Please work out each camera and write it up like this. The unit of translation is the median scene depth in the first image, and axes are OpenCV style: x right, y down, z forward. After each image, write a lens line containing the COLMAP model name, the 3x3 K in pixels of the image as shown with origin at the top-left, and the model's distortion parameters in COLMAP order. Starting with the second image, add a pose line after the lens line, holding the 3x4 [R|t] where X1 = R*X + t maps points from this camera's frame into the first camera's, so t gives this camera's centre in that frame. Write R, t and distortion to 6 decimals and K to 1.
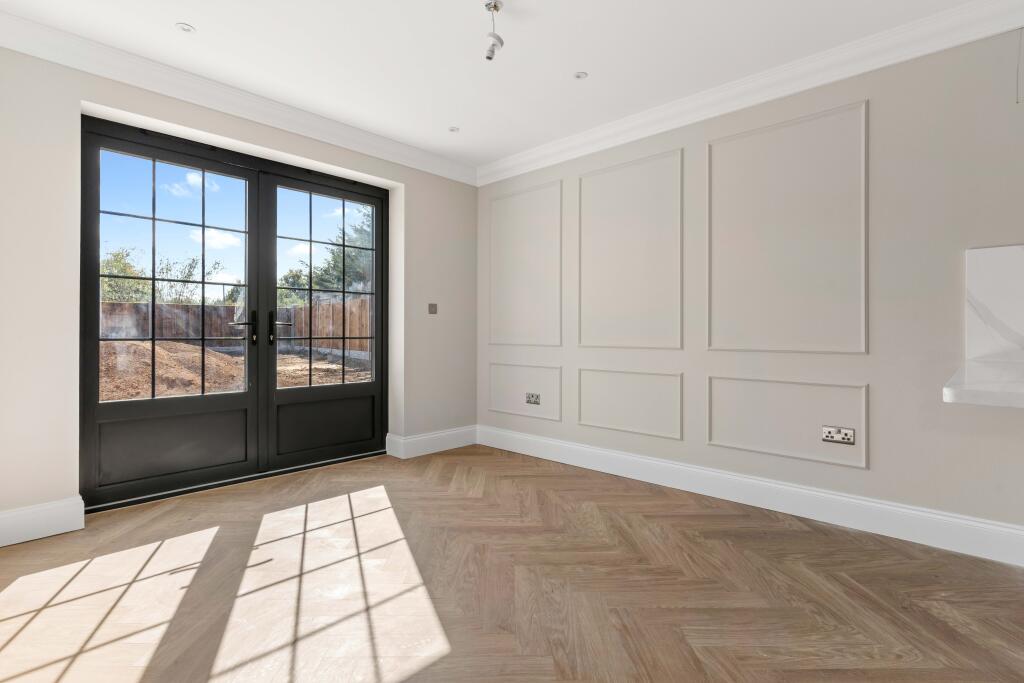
lens RADIAL K [[512.2, 0, 515.7], [0, 512.2, 327.3], [0, 0, 1]] dist [0.001101, 0.000117]
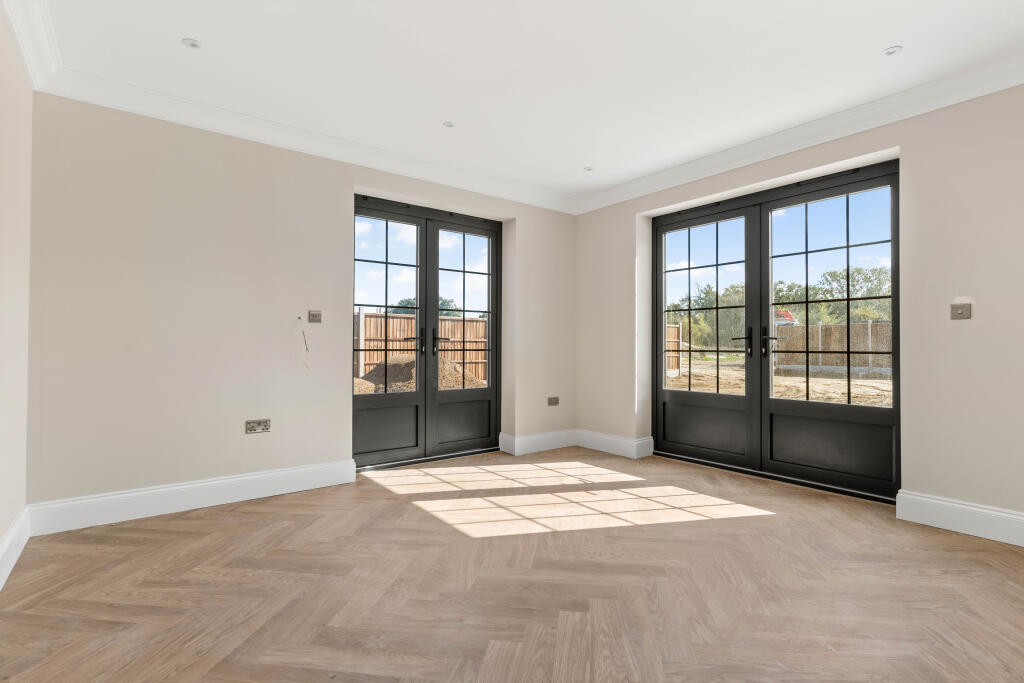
lens RADIAL K [[486.7, 0, 512.0], [0, 486.7, 341.5], [0, 0, 1]] dist [-0.000459, -0.000018]
pose [[-0.177712, -0.020561, -0.983868, 0.776135], [-0.001109, 0.999785, -0.020693, 0.025248], [0.984082, -0.002586, -0.177697, 0.795340]]
